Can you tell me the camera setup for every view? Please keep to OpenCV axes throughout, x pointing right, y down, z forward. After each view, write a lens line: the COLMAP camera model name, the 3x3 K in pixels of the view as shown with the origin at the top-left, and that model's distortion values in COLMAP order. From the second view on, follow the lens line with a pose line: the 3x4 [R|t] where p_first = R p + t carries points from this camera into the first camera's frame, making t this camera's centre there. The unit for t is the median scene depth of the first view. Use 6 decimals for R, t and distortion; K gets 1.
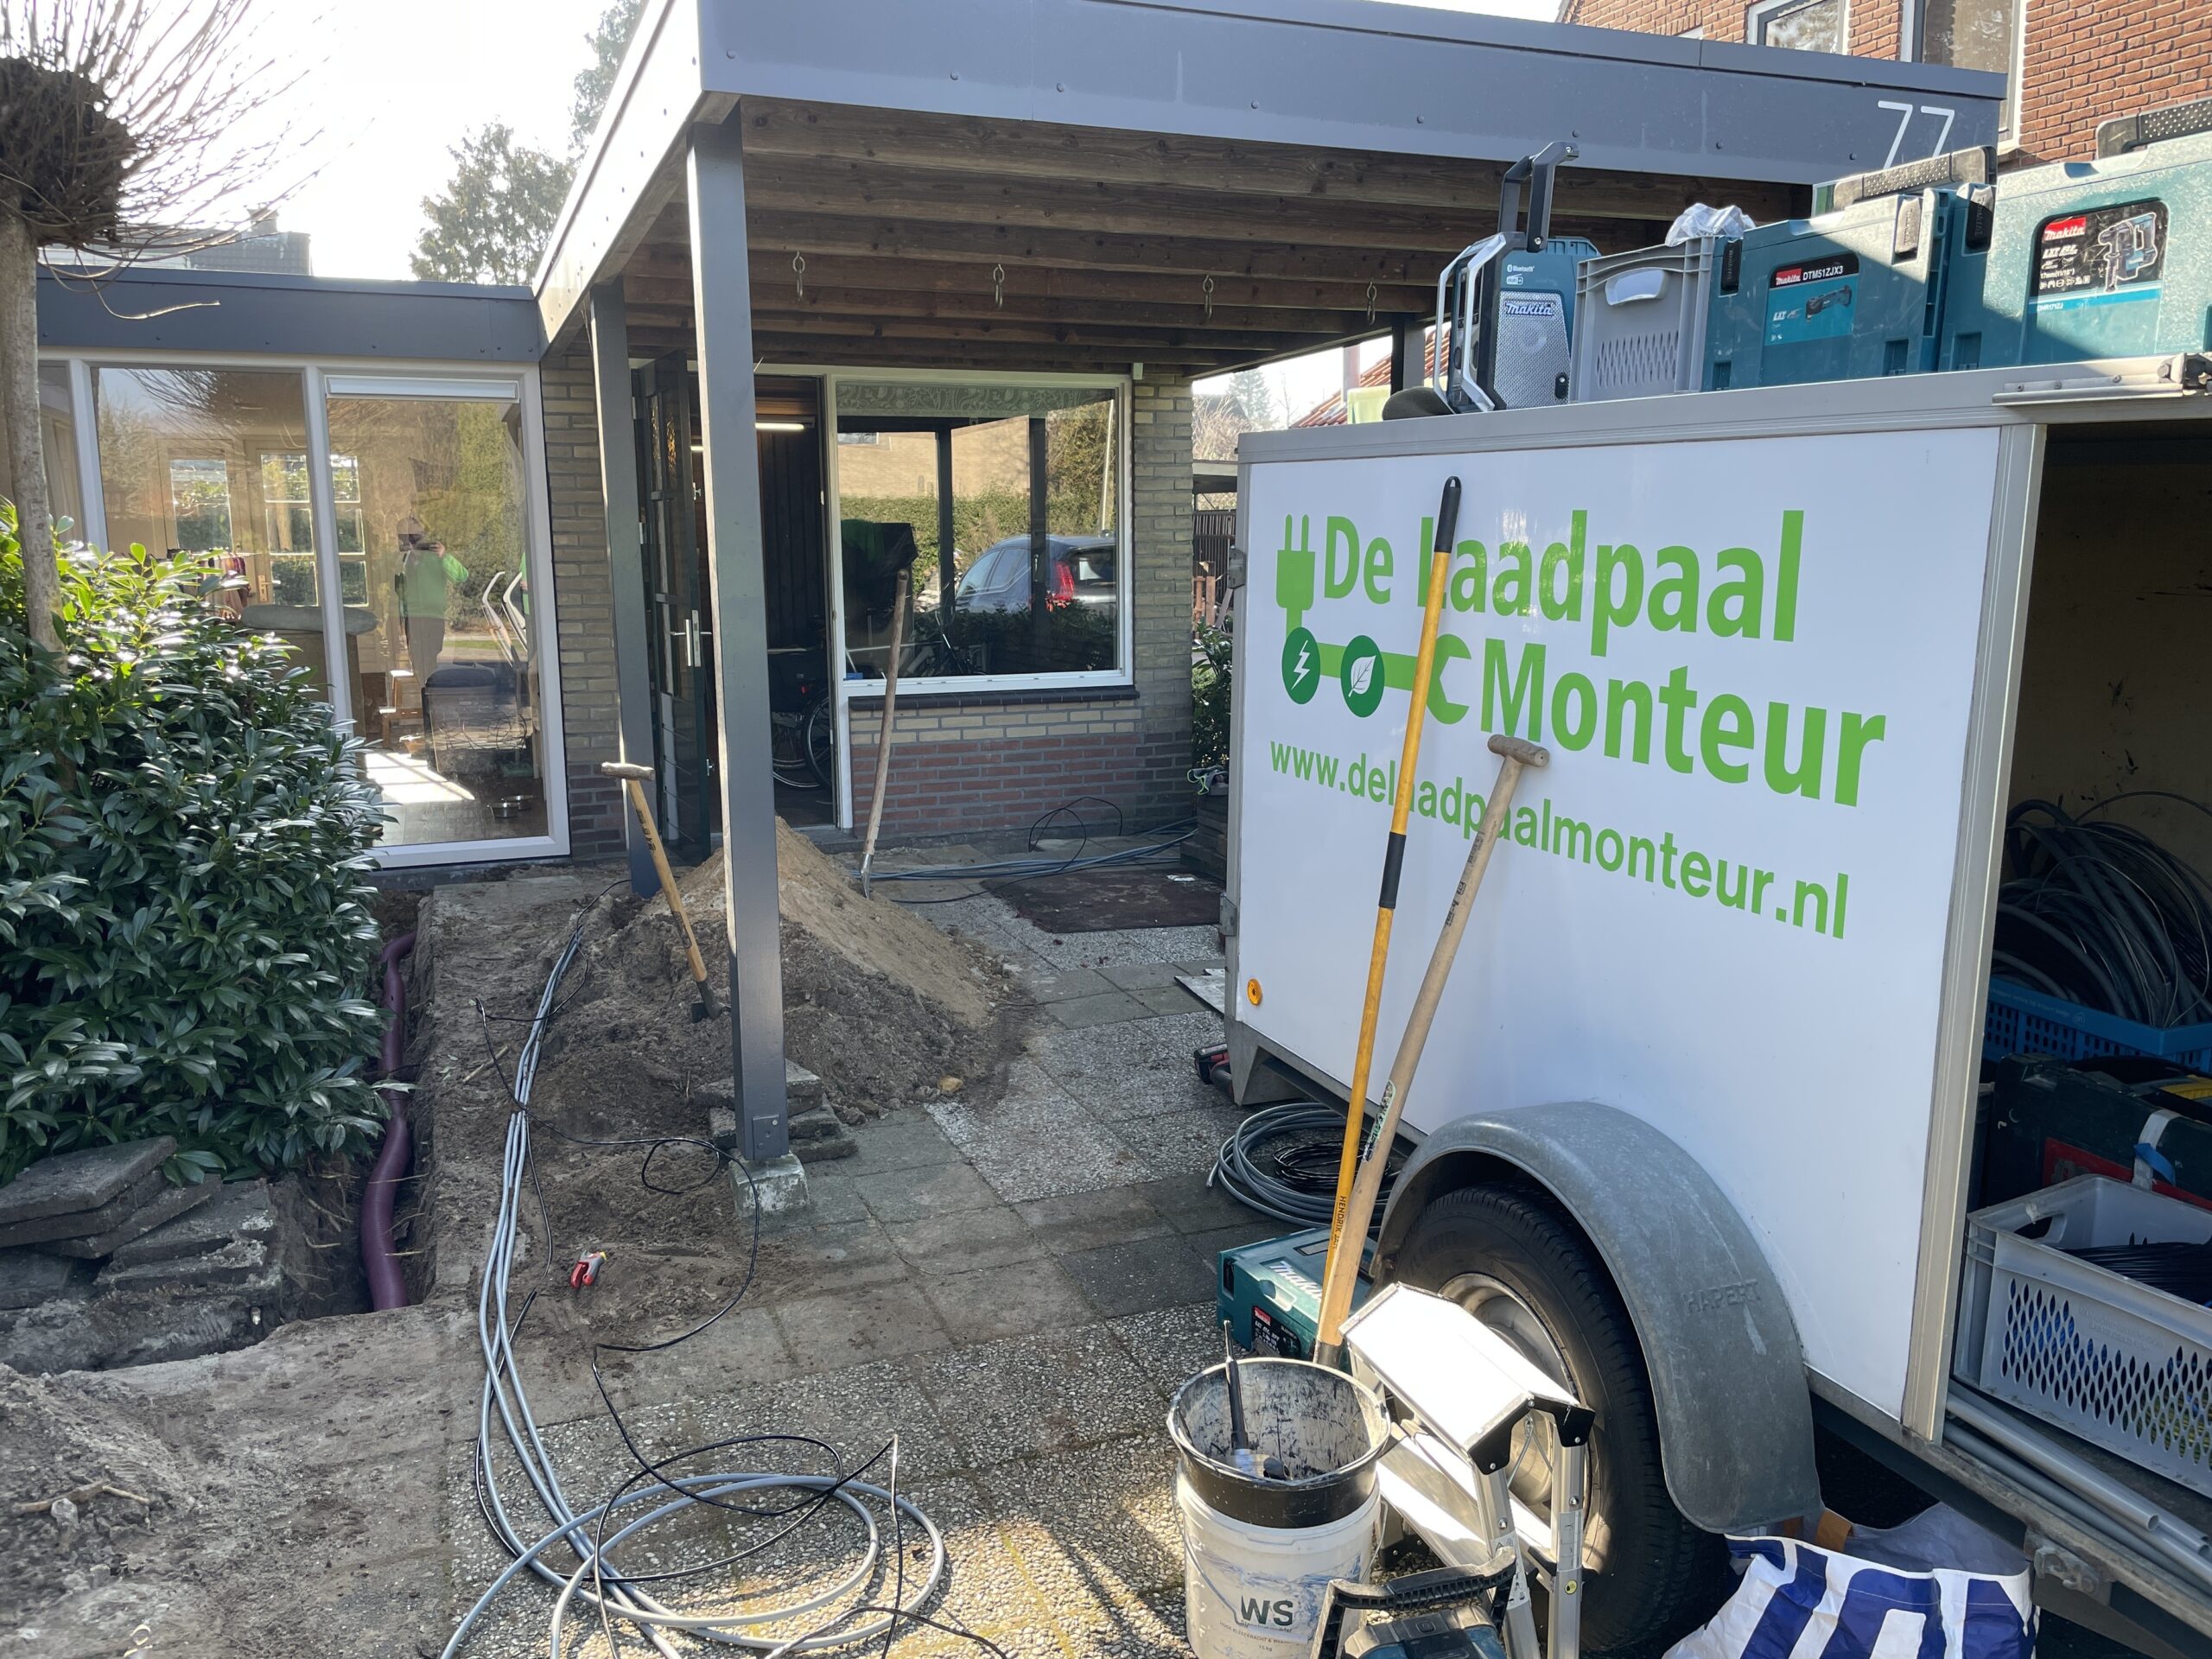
lens RADIAL K [[1682.5, 0, 1099.7], [0, 1682.5, 809.8], [0, 0, 1]] dist [0.095123, -0.130571]
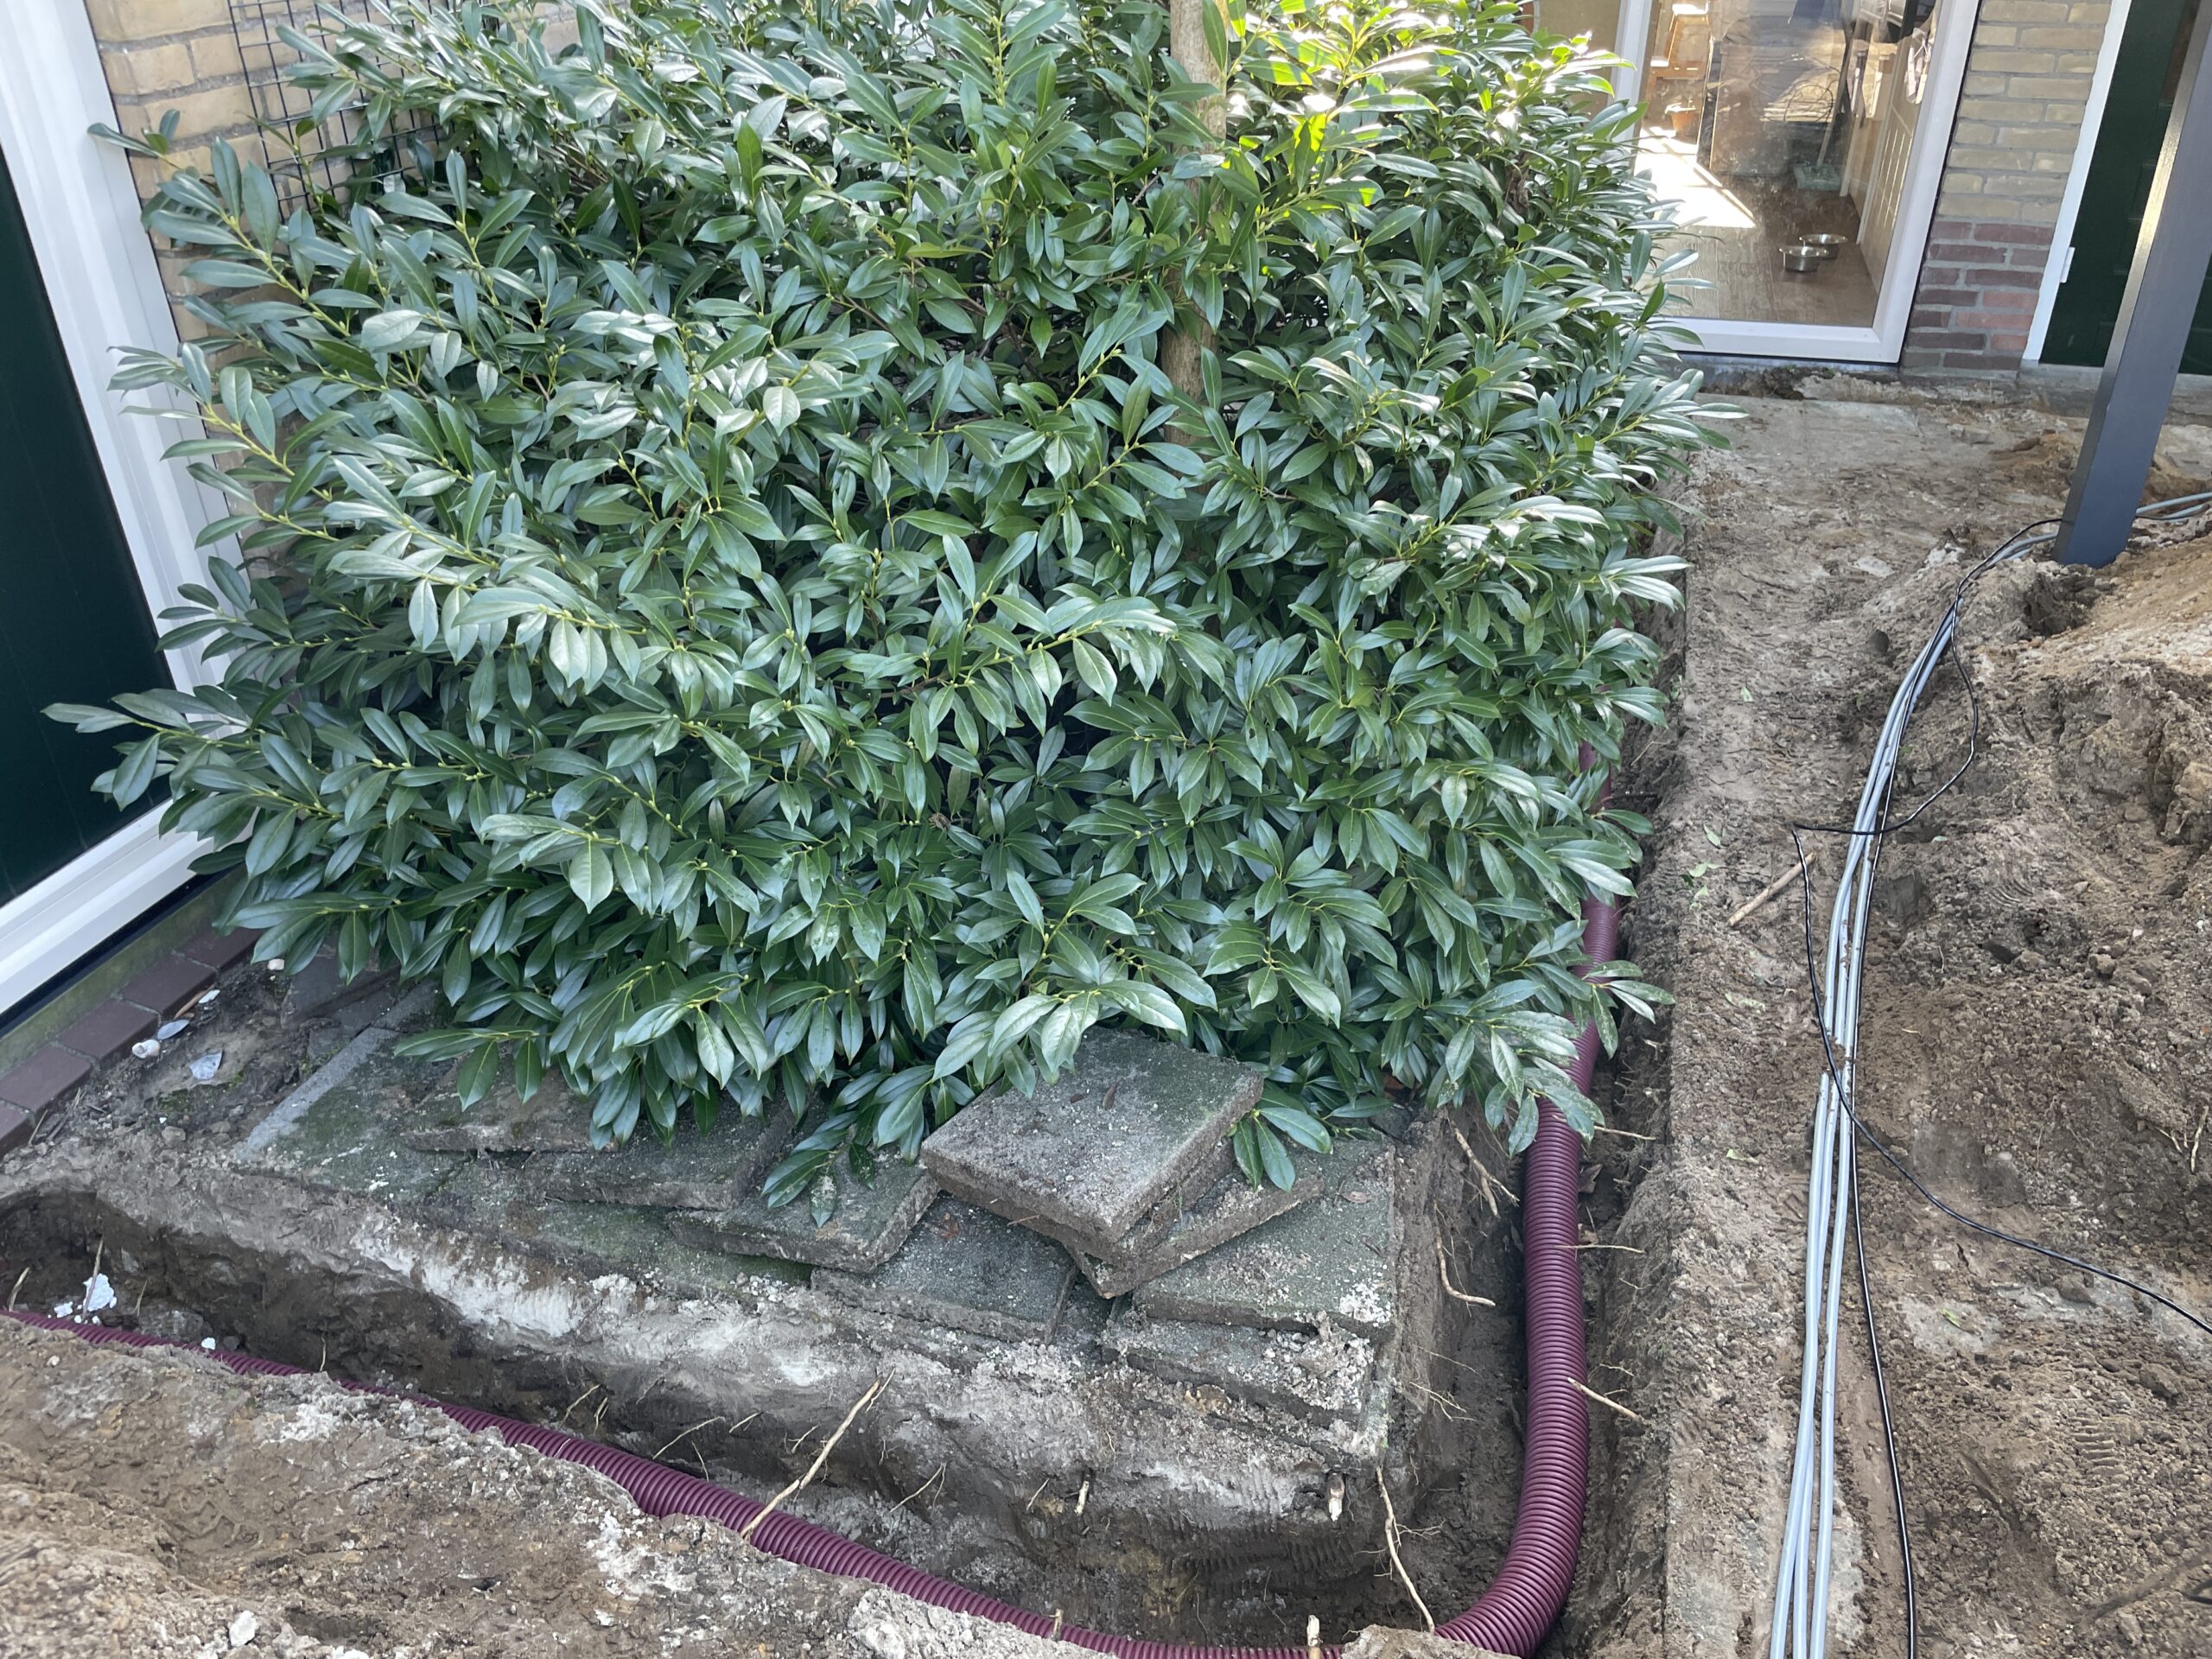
lens RADIAL K [[1678.0, 0, 1128.4], [0, 1678.0, 838.7], [0, 0, 1]] dist [0.100814, -0.138316]
pose [[0.794683, 0.315897, -0.518352, -0.308486], [-0.095652, 0.908420, 0.406970, -0.097508], [0.599441, -0.273830, 0.752122, 0.570046]]
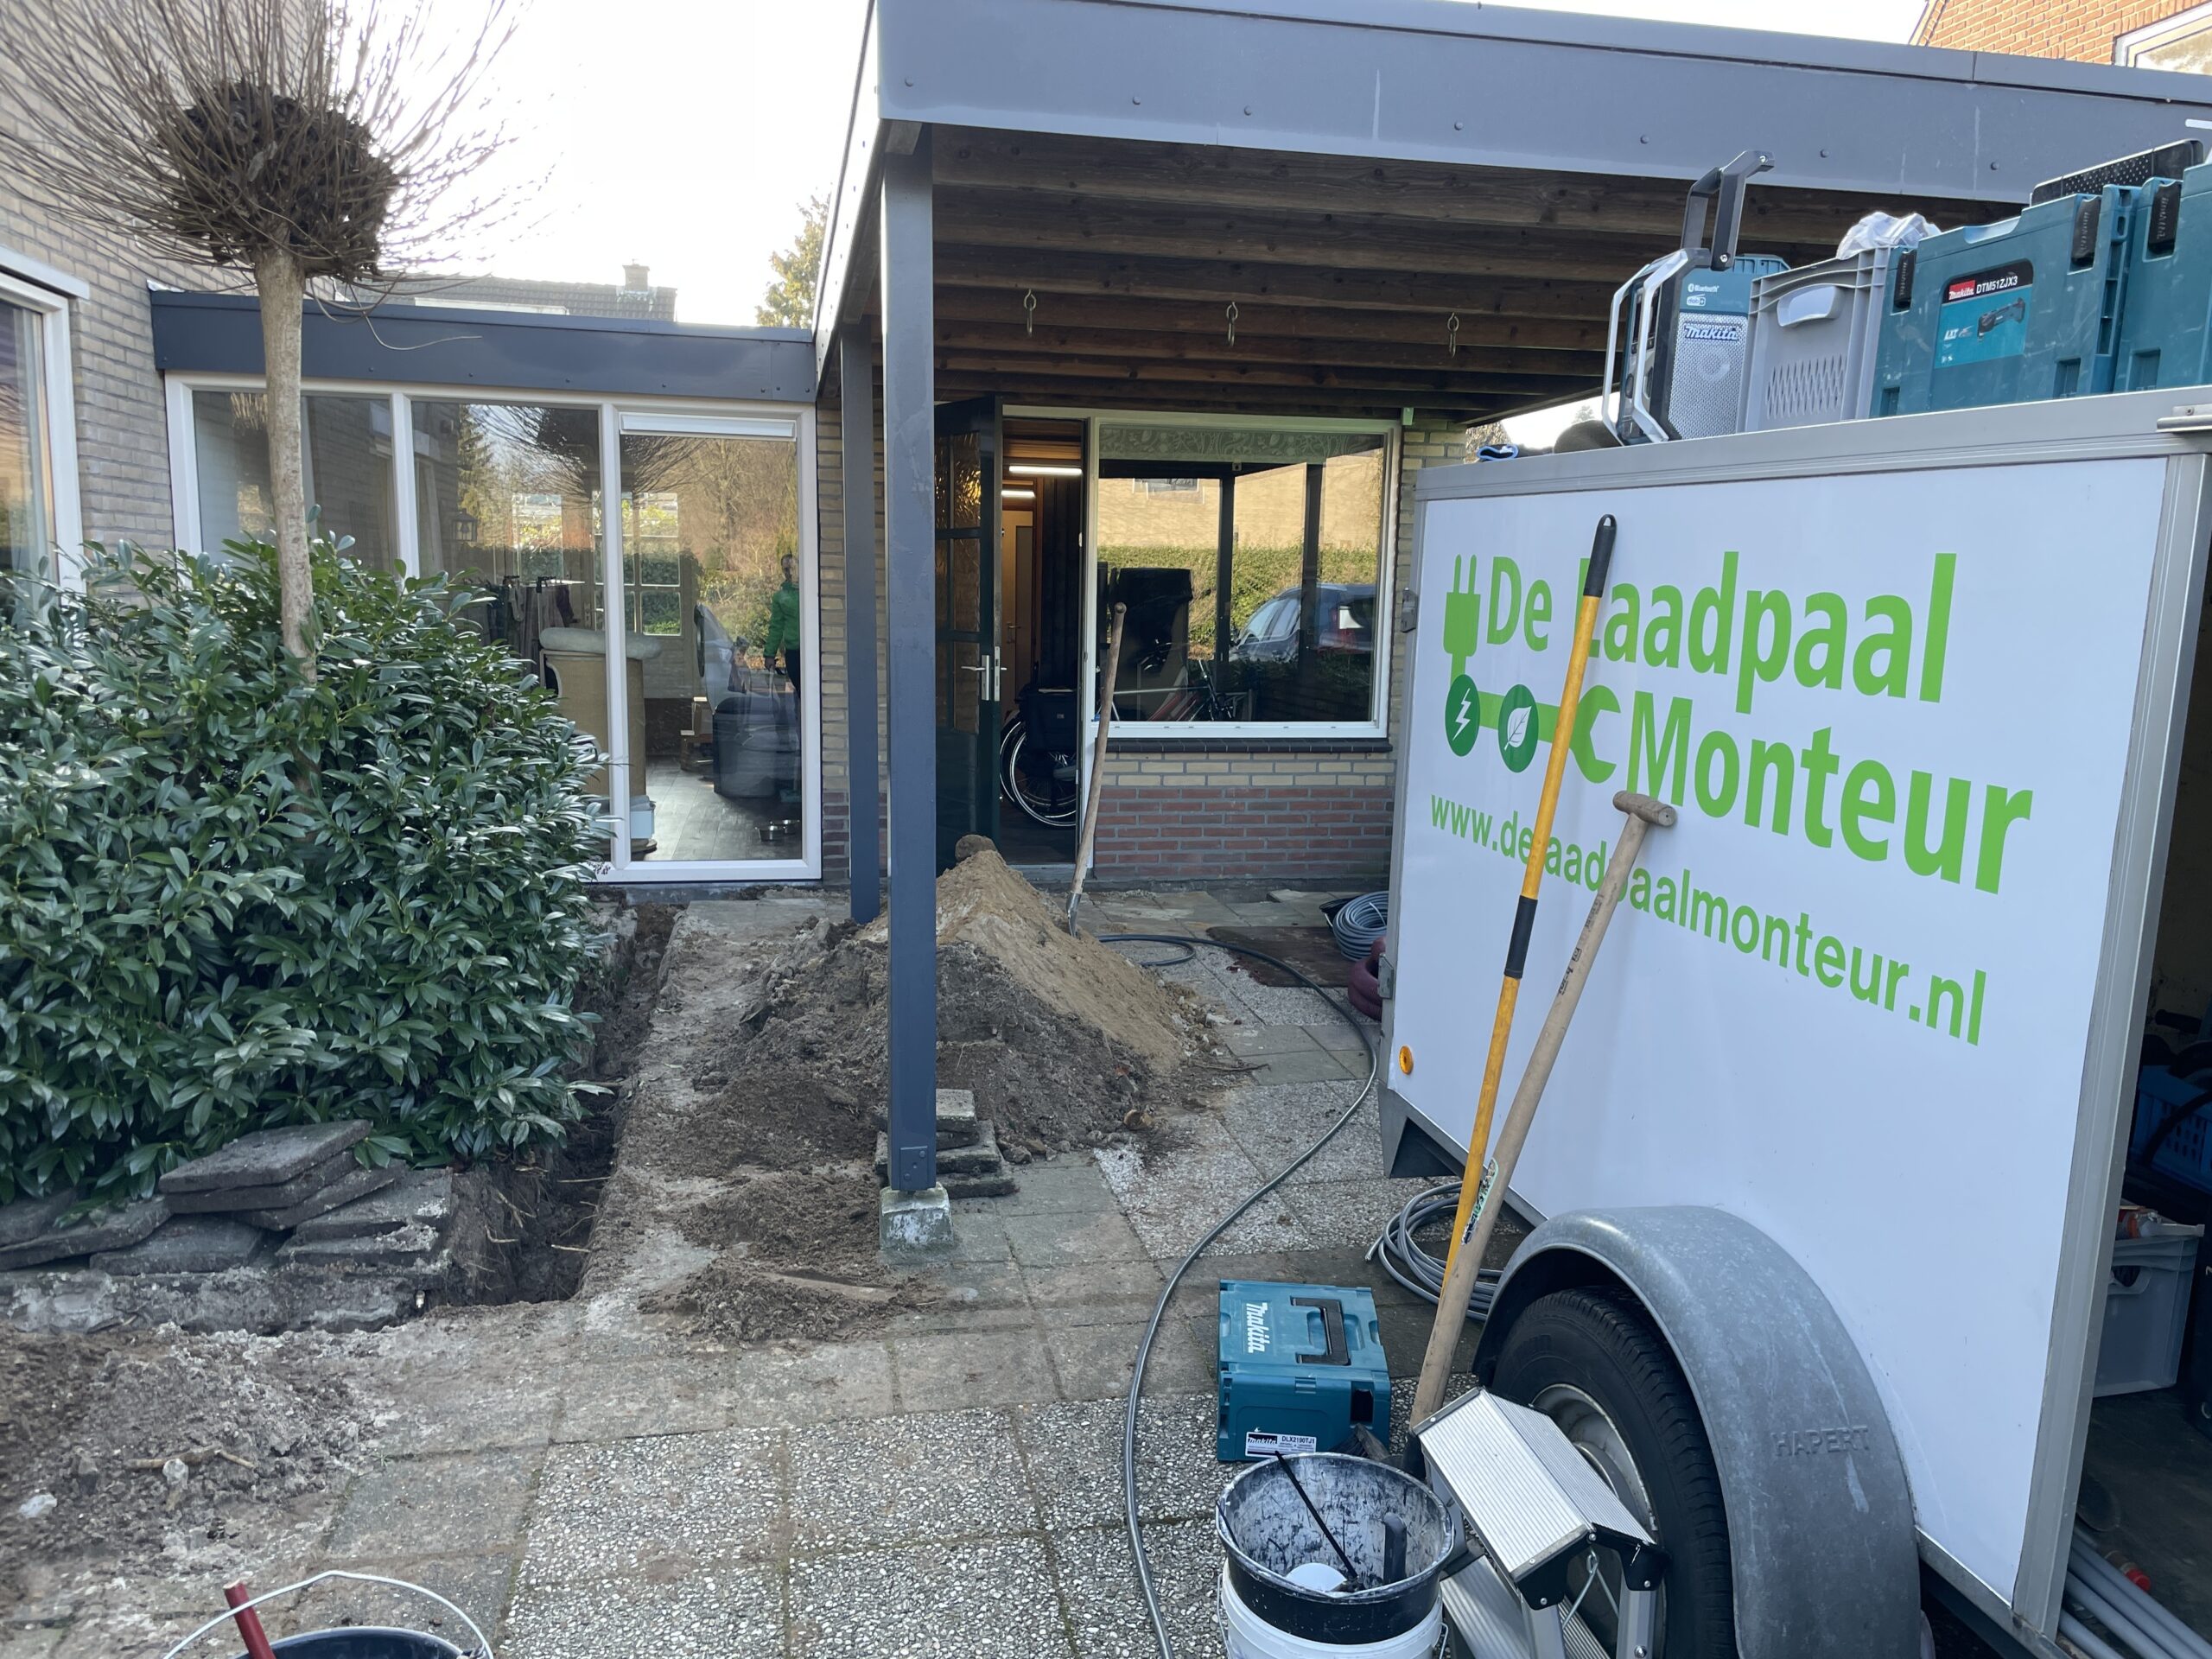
lens RADIAL K [[1678.0, 0, 1128.4], [0, 1678.0, 838.7], [0, 0, 1]] dist [0.100814, -0.138316]
pose [[0.984990, 0.052639, -0.164387, 0.081742], [-0.054736, 0.998467, -0.008251, 0.000741], [0.163700, 0.017125, 0.986361, 0.038677]]
